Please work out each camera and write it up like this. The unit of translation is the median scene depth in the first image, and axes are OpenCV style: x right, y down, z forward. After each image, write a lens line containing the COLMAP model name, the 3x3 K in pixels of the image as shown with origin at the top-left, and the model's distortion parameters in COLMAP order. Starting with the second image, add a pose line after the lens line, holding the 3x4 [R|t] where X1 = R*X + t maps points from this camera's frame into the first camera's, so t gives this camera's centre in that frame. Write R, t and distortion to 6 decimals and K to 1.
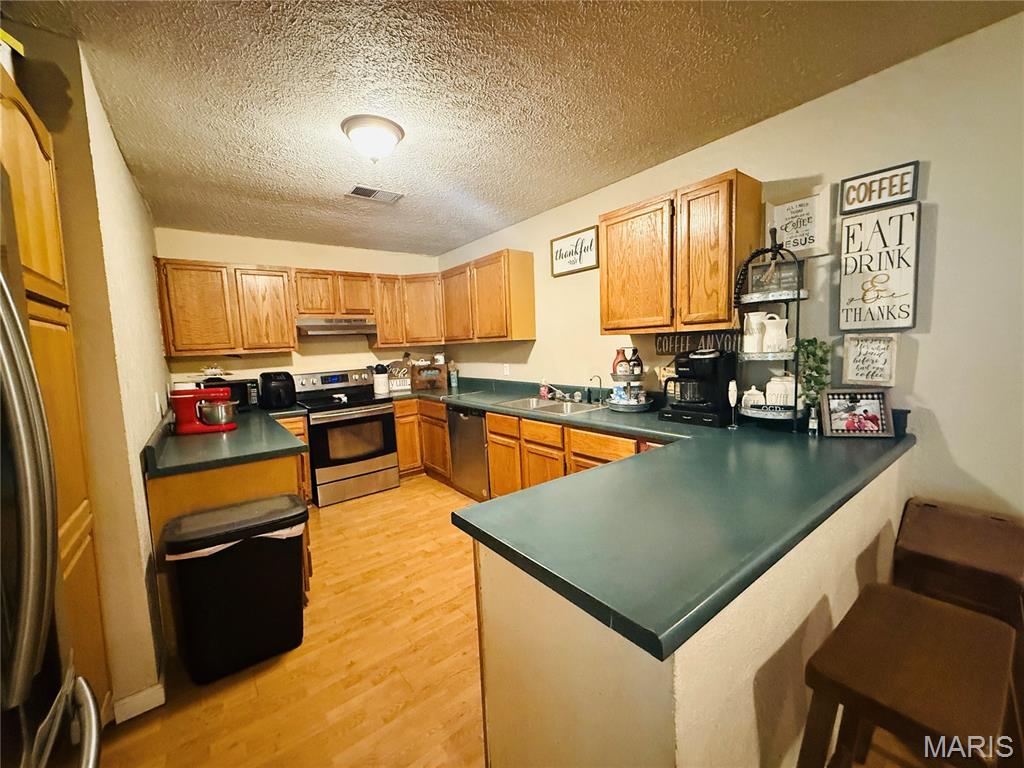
lens RADIAL K [[409.7, 0, 509.2], [0, 409.7, 381.8], [0, 0, 1]] dist [0.000370, 0.000452]
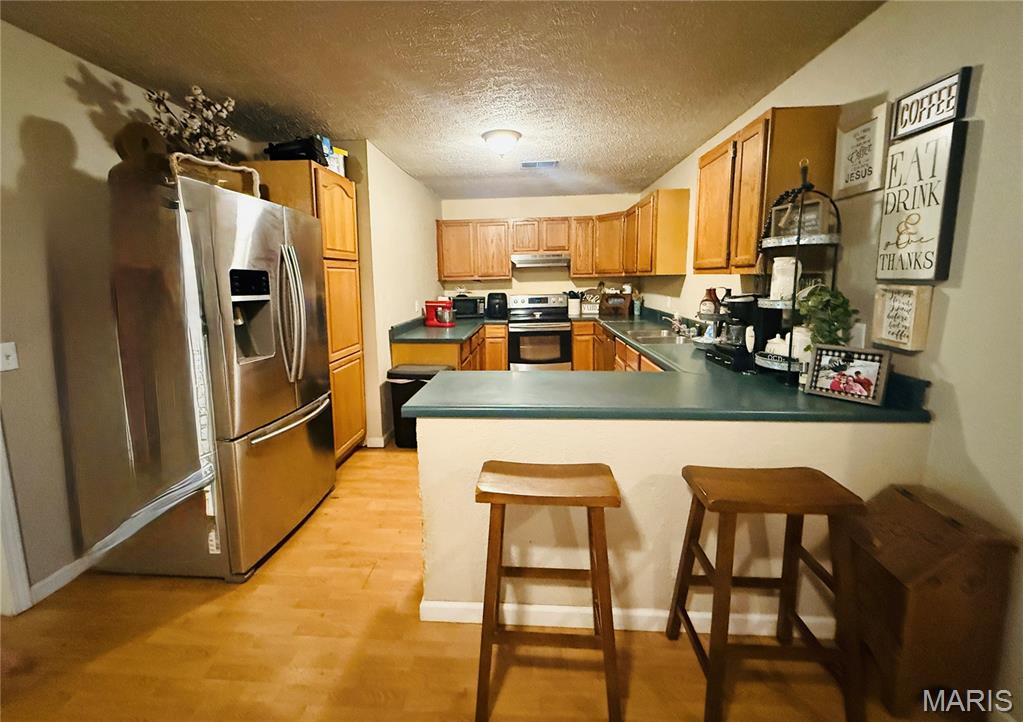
lens RADIAL K [[414.6, 0, 501.6], [0, 414.6, 329.4], [0, 0, 1]] dist [0.000023, -0.000005]
pose [[0.748443, 0.110295, -0.653963, 0.739810], [-0.073619, 0.993797, 0.083355, -0.033901], [0.659100, -0.014242, 0.751920, -0.153046]]
